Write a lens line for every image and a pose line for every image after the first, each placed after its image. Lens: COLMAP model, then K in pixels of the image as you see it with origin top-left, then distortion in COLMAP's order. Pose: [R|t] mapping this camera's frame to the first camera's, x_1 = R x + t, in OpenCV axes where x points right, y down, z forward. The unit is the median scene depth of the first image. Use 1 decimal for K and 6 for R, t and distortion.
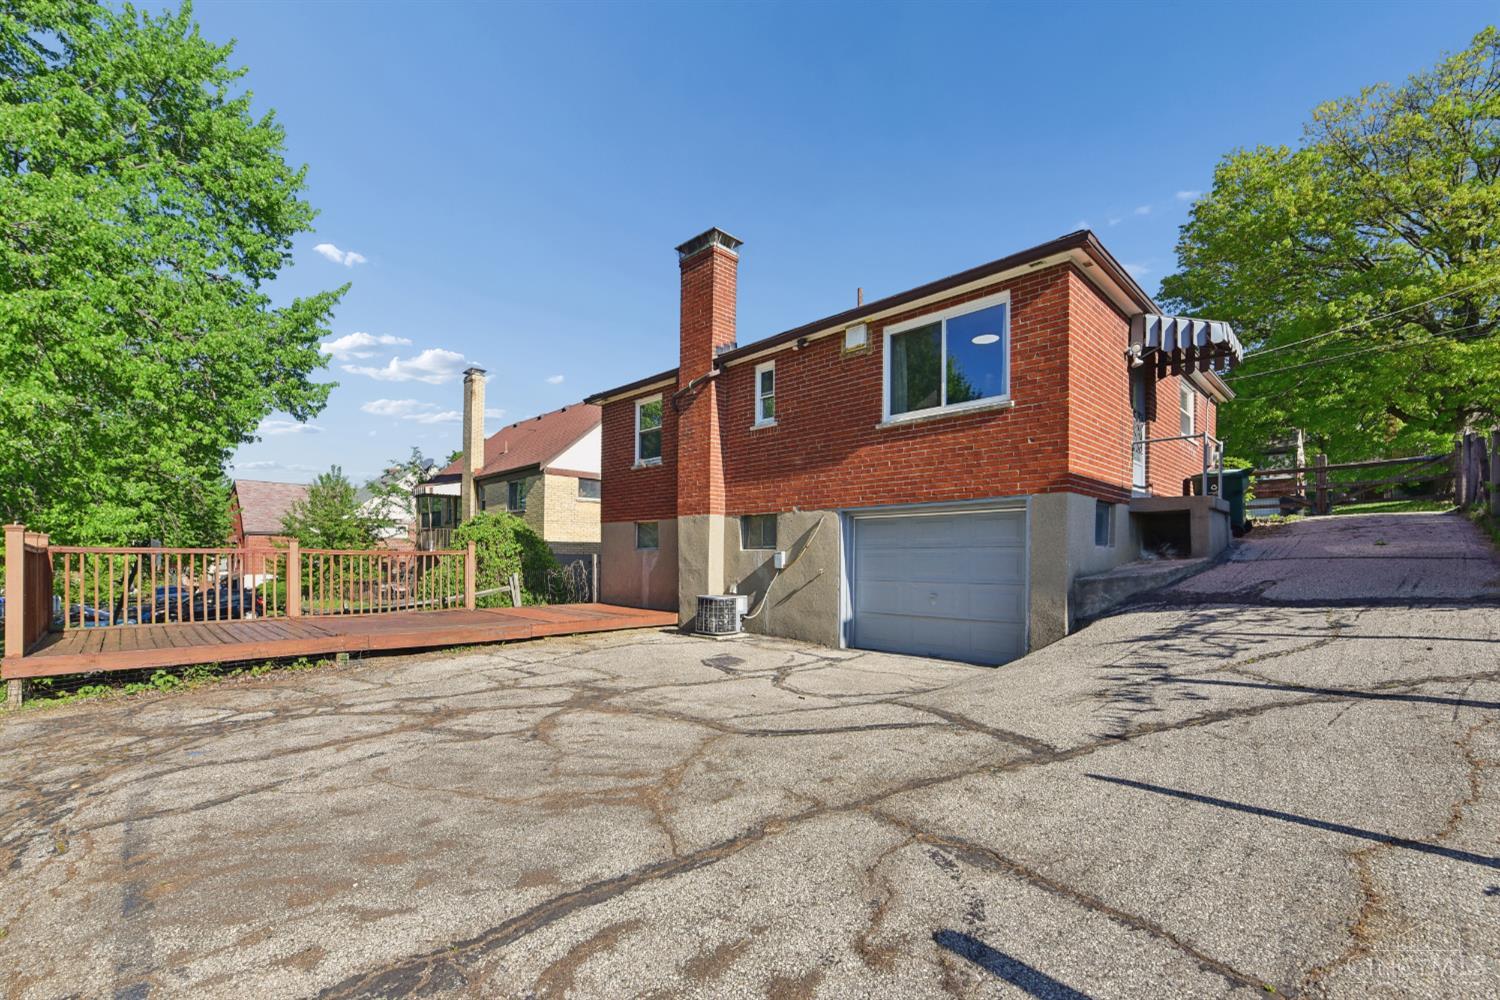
lens RADIAL K [[633.9, 0, 749.4], [0, 633.9, 552.3], [0, 0, 1]] dist [-0.020273, -0.000308]
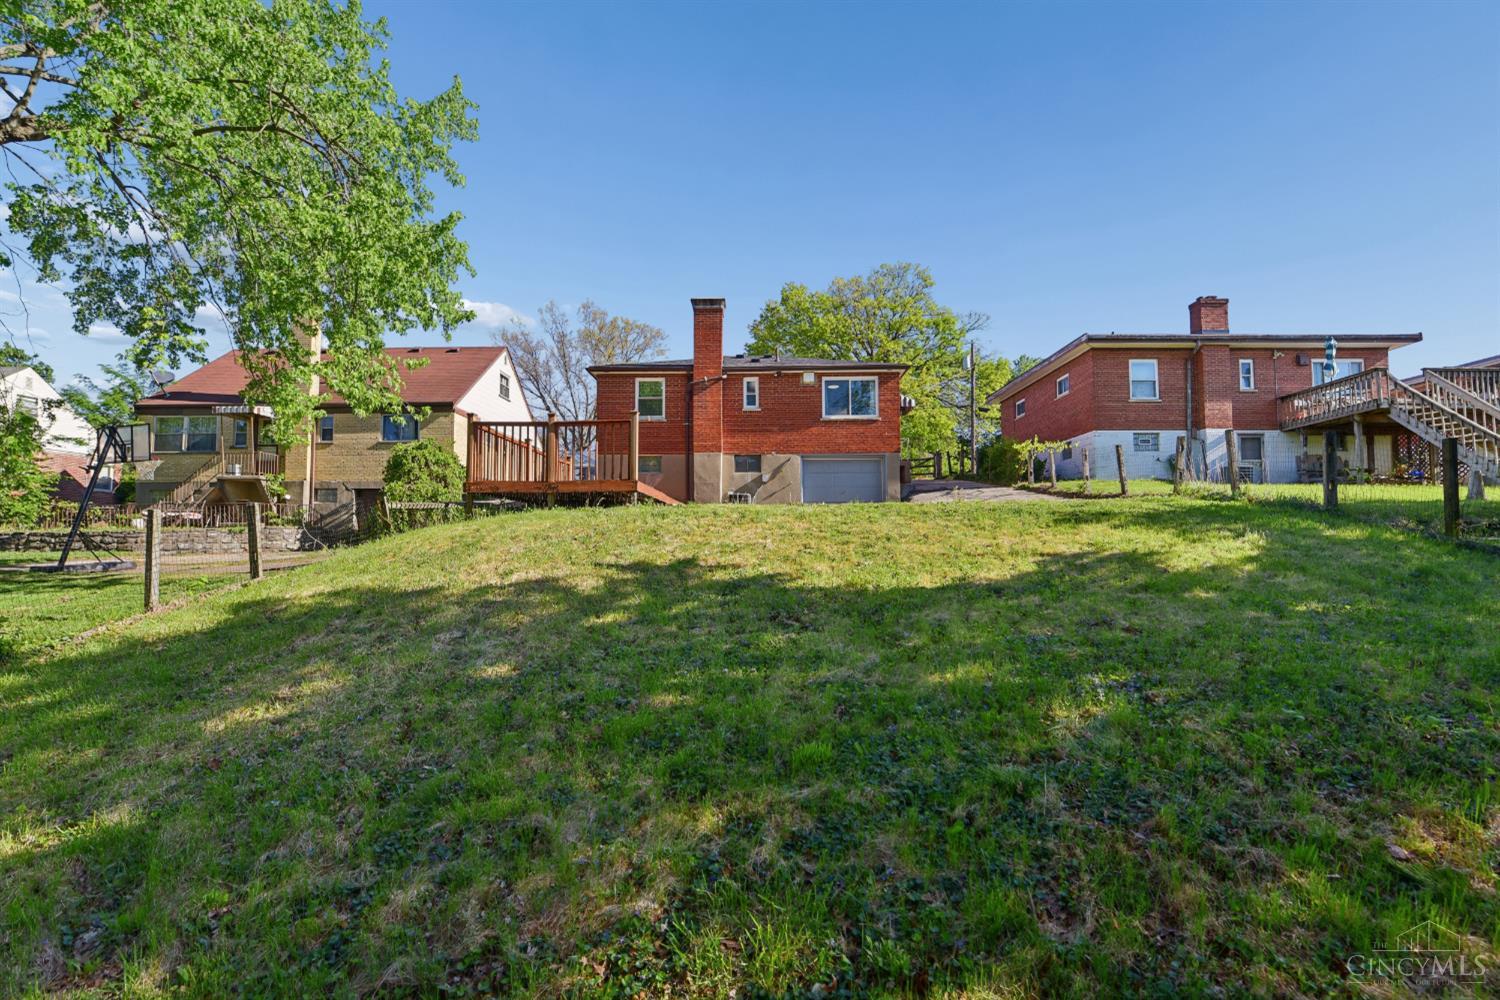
lens RADIAL K [[600.0, 0, 767.2], [0, 600.0, 506.3], [0, 0, 1]] dist [-0.016968, 0.000426]
pose [[0.710628, 0.035498, 0.702672, -1.672112], [0.001943, 0.998624, -0.052414, 0.264390], [-0.703566, 0.038612, 0.709580, -0.447562]]
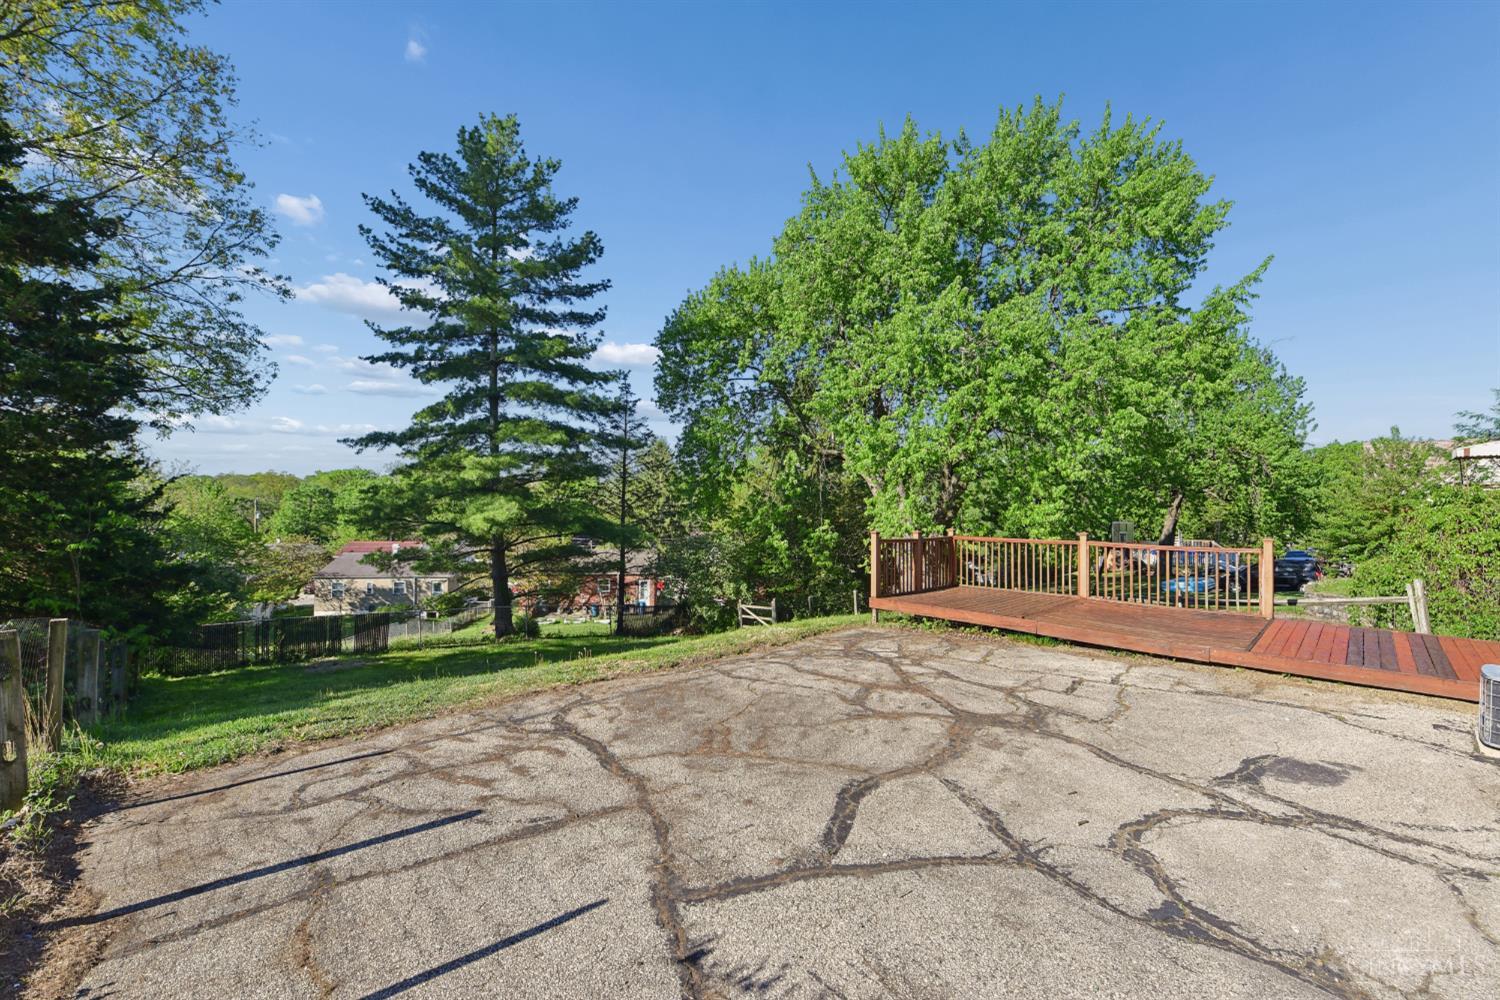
lens RADIAL K [[600.0, 0, 767.2], [0, 600.0, 506.3], [0, 0, 1]] dist [-0.016968, 0.000426]
pose [[-0.005596, -0.002650, -0.999981, 0.571917], [-0.002699, 0.999993, -0.002634, -0.089534], [0.999981, 0.002684, -0.005603, 0.506260]]
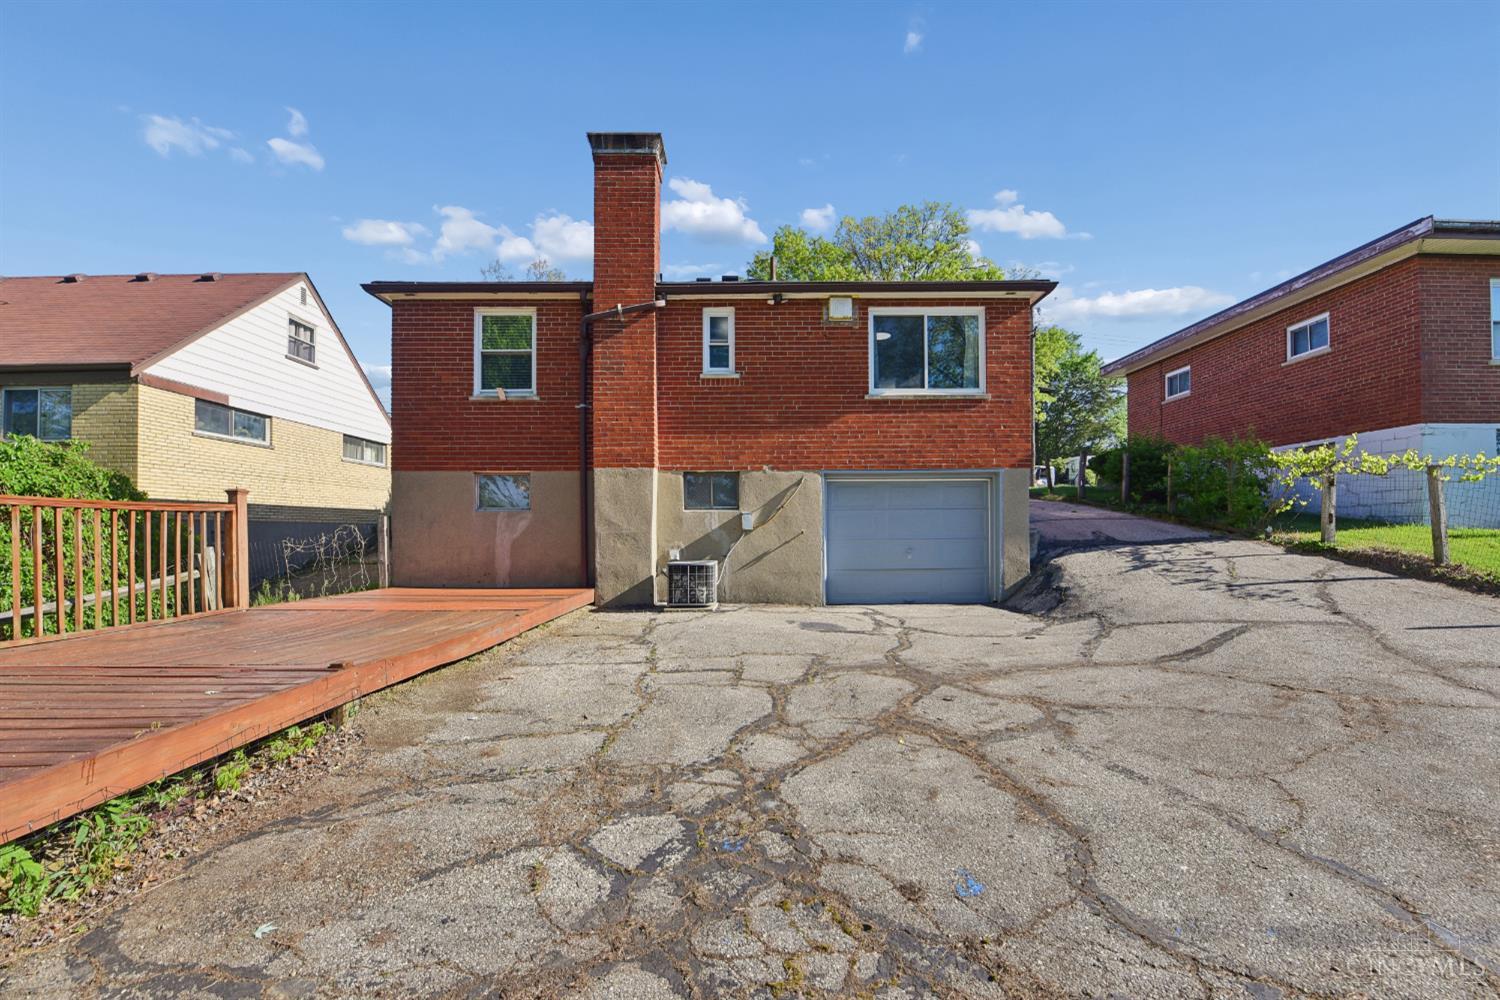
lens RADIAL K [[609.7, 0, 767.5], [0, 609.7, 524.6], [0, 0, 1]] dist [-0.015678, -0.000406]
pose [[0.698215, 0.000314, 0.715888, -0.767659], [0.001864, 0.999996, -0.002257, 0.026028], [-0.715886, 0.002911, 0.698211, 0.453374]]
